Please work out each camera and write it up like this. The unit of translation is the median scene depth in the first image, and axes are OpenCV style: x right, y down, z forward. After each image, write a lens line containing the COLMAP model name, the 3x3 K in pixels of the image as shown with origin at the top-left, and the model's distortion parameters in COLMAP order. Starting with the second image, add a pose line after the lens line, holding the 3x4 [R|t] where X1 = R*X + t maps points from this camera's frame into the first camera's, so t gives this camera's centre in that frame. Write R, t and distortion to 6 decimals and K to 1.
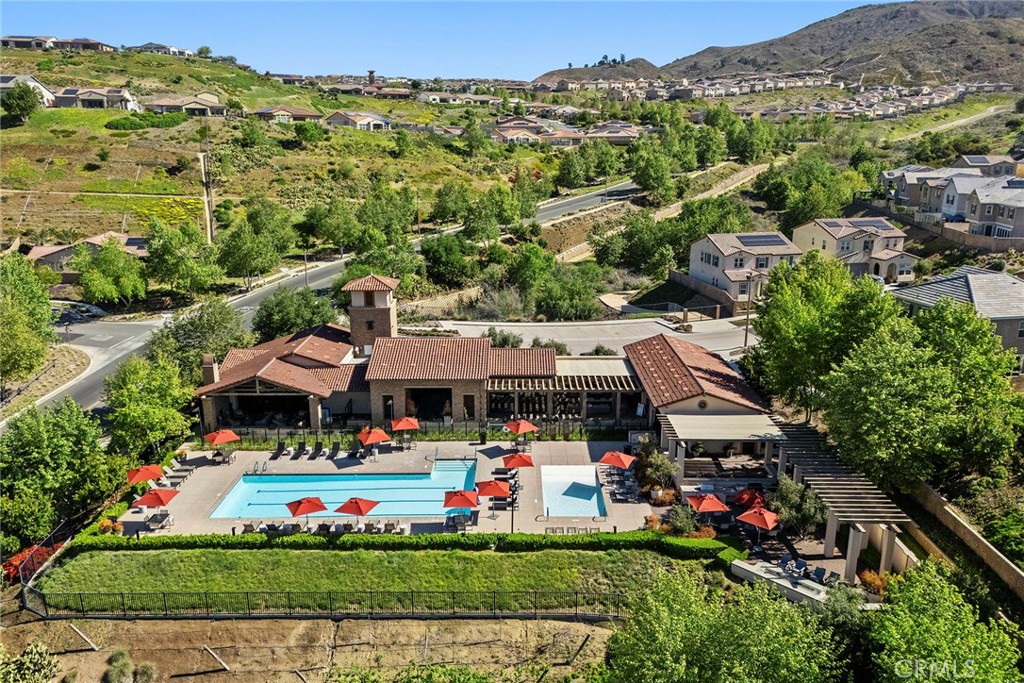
lens RADIAL K [[739.4, 0, 512.0], [0, 739.4, 341.5], [0, 0, 1]] dist [0.074678, -0.063704]
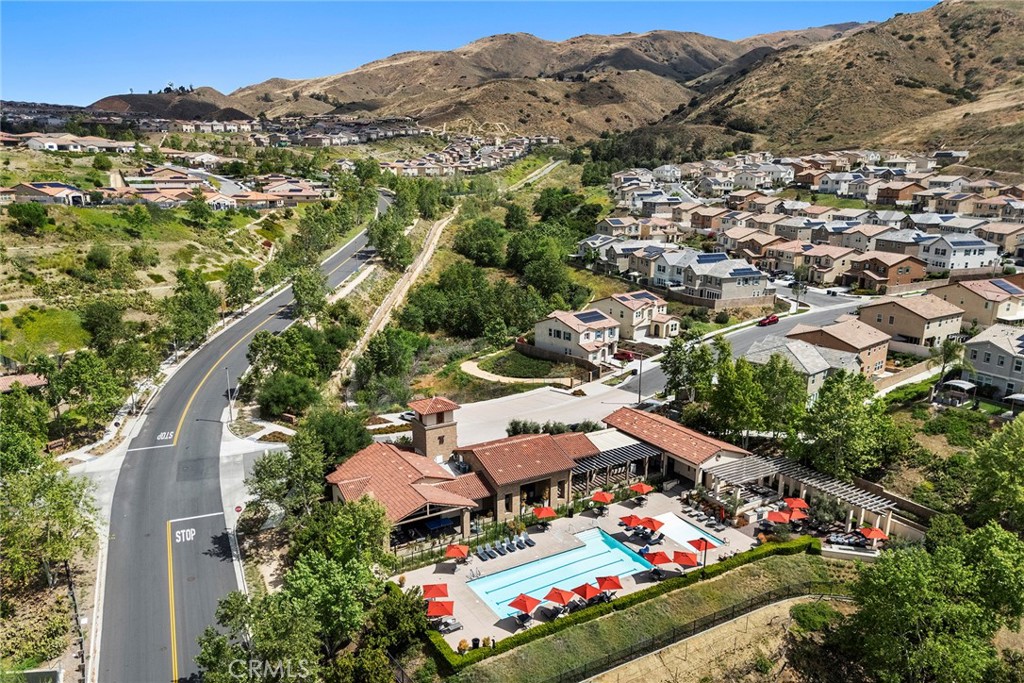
lens RADIAL K [[707.2, 0, 509.2], [0, 707.2, 400.9], [0, 0, 1]] dist [0.032665, -0.003524]
pose [[0.867865, -0.153555, 0.472473, -0.376326], [0.132908, 0.988132, 0.077013, -0.093915], [-0.478691, -0.004042, 0.877974, -0.038220]]
